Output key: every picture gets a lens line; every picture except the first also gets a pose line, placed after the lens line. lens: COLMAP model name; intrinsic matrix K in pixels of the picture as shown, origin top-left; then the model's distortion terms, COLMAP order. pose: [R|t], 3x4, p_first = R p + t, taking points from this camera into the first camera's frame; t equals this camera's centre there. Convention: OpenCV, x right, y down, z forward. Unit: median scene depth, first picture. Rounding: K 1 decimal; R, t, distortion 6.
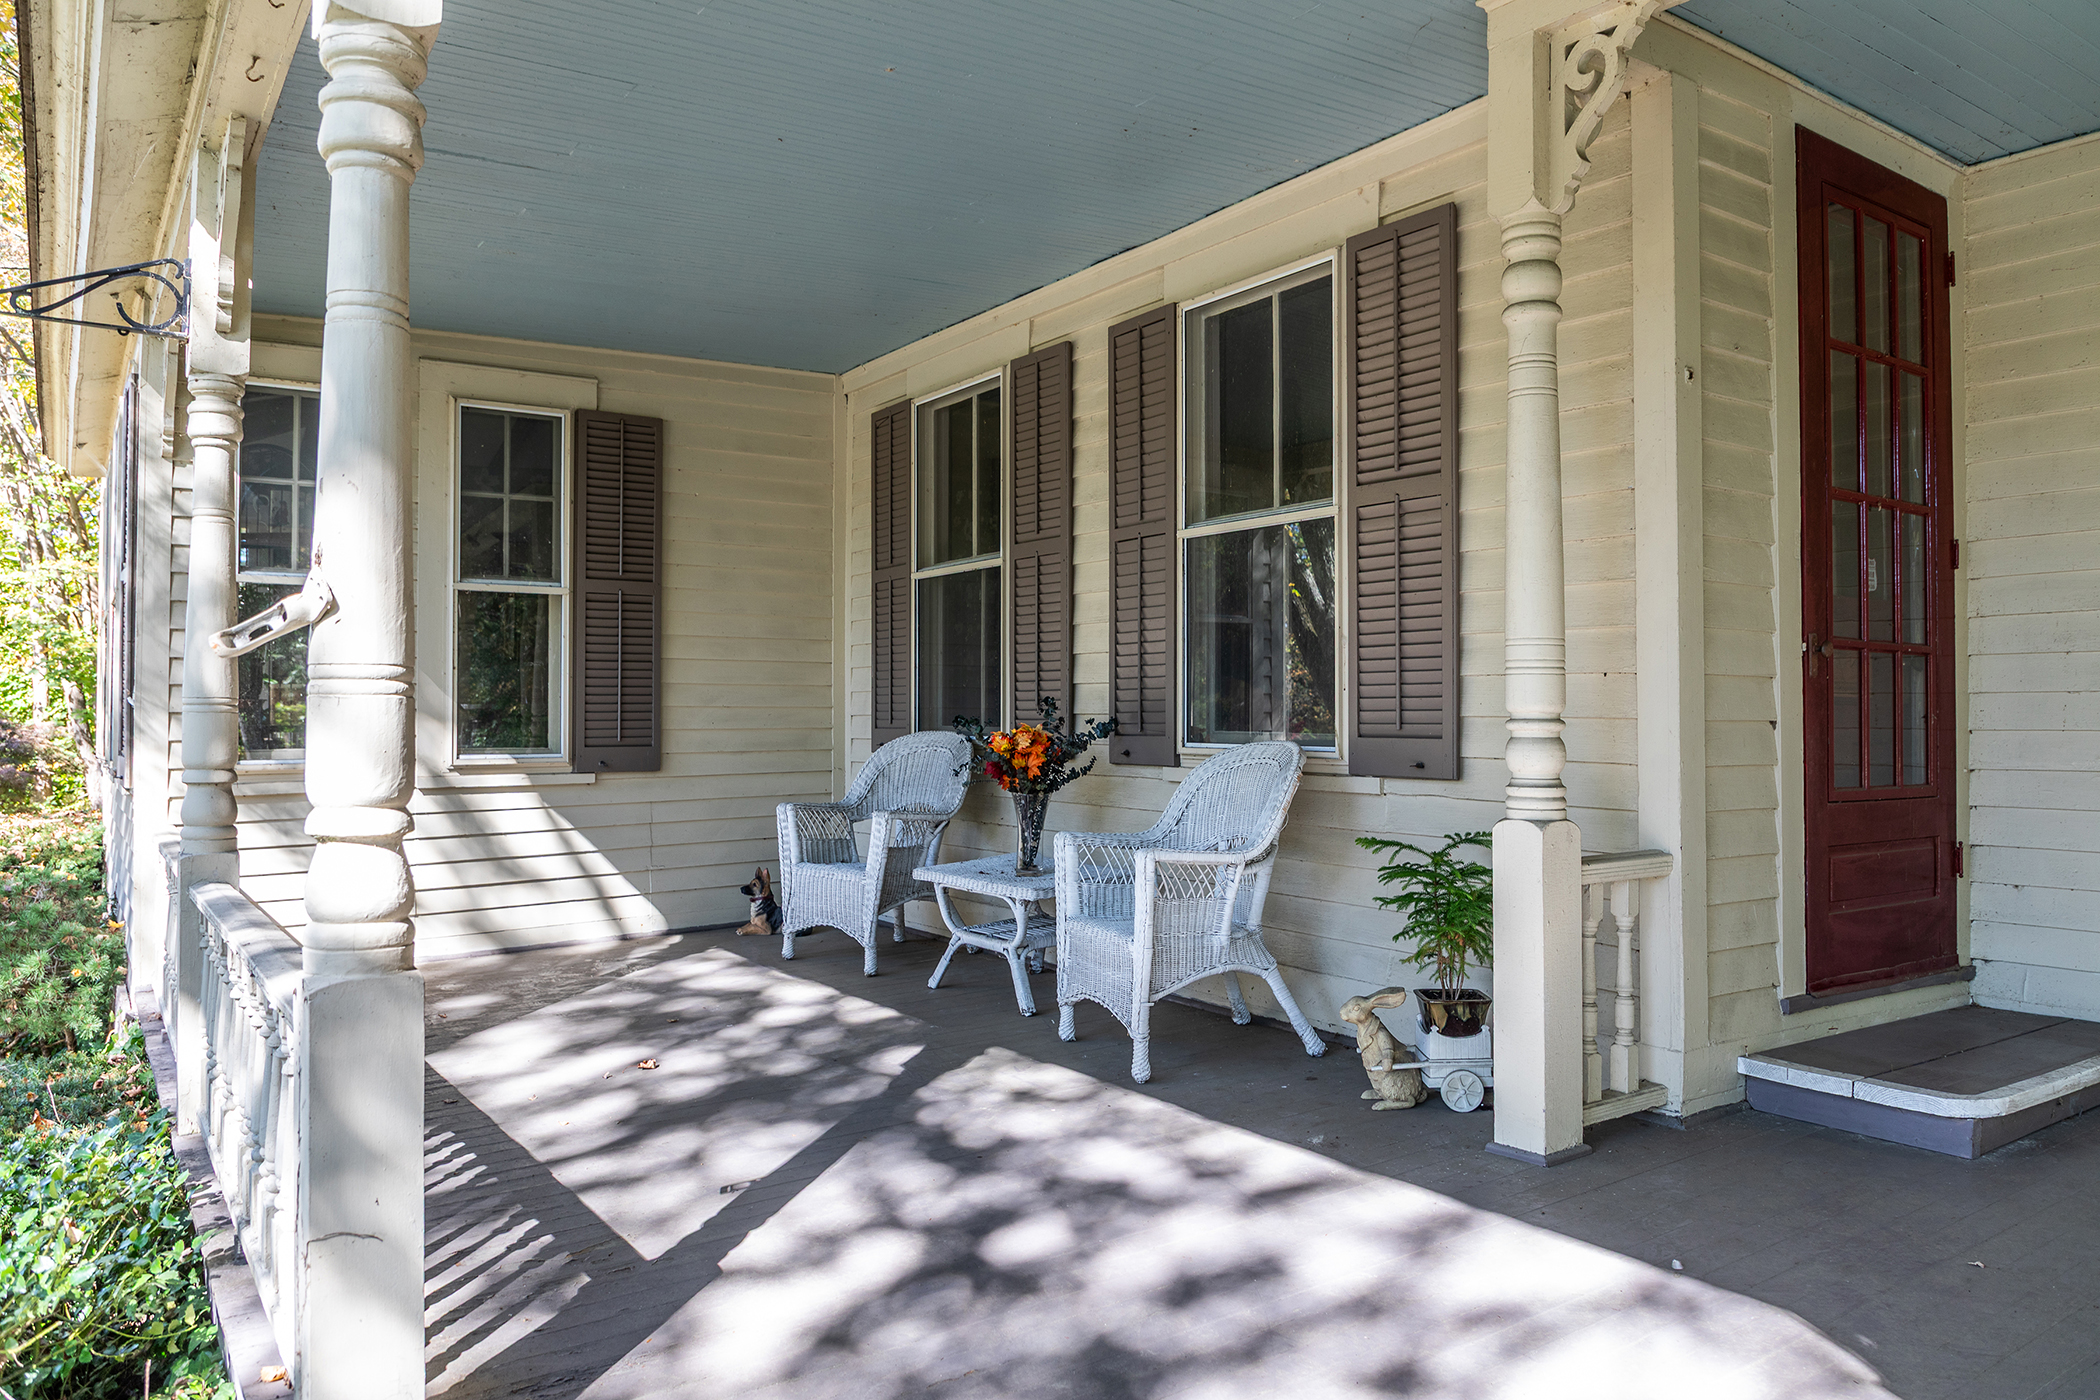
lens RADIAL K [[1476.9, 0, 1065.2], [0, 1476.9, 703.6], [0, 0, 1]] dist [-0.035367, 0.000155]
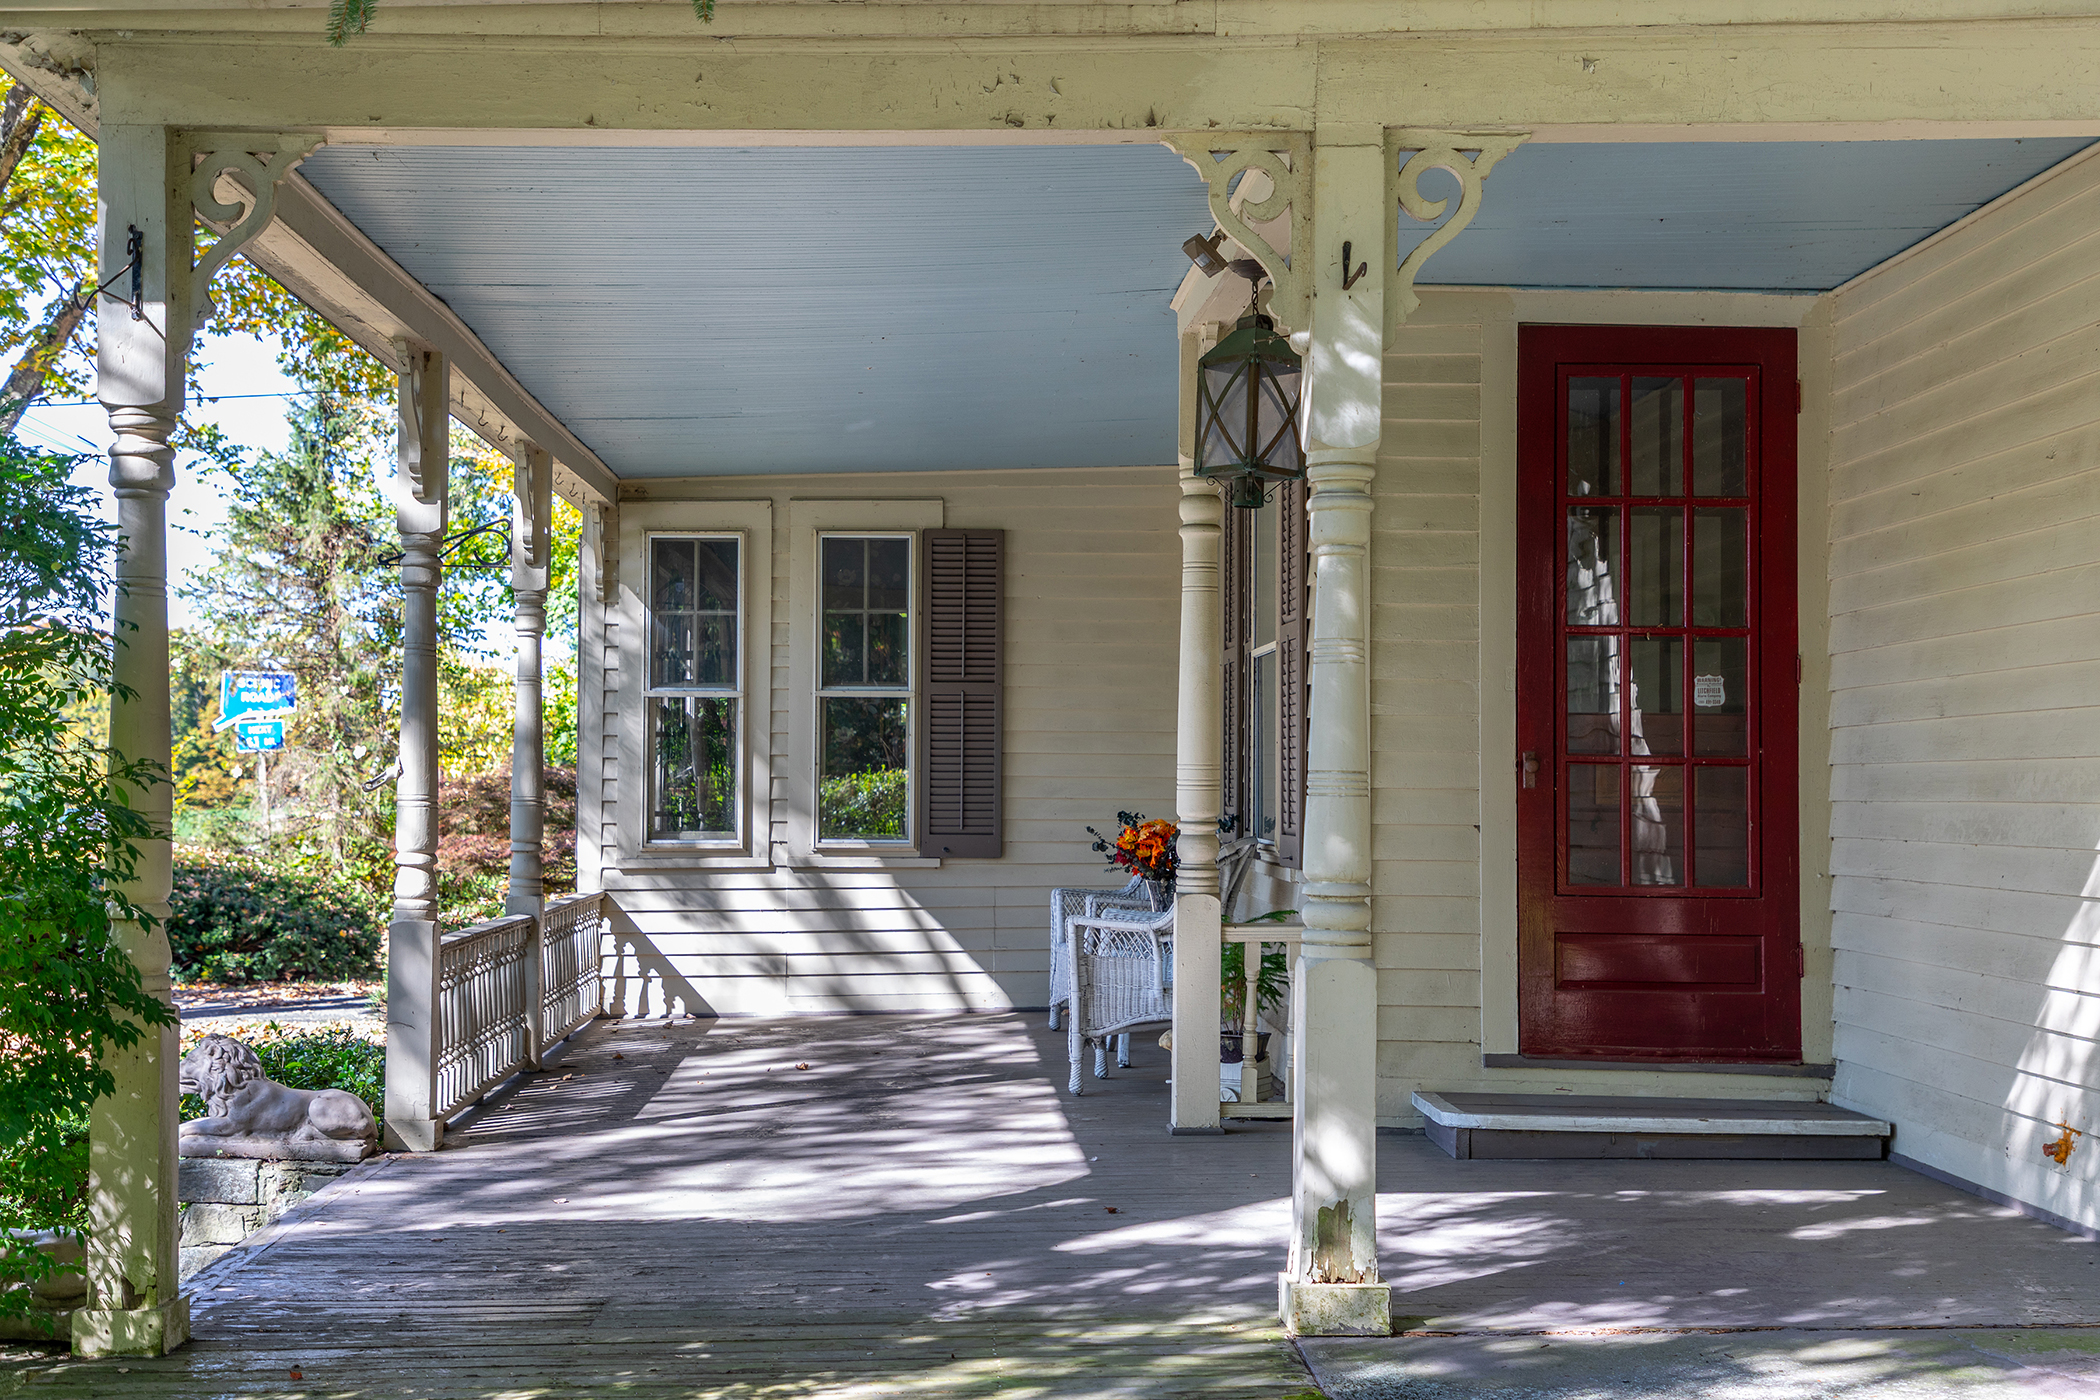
lens RADIAL K [[2727.4, 0, 1045.9], [0, 2727.4, 702.8], [0, 0, 1]] dist [0.007388, 0.000000]
pose [[0.837526, -0.011843, -0.546269, 0.877296], [-0.000735, 0.999740, -0.022801, -0.022897], [0.546397, 0.019498, 0.837299, -0.678884]]
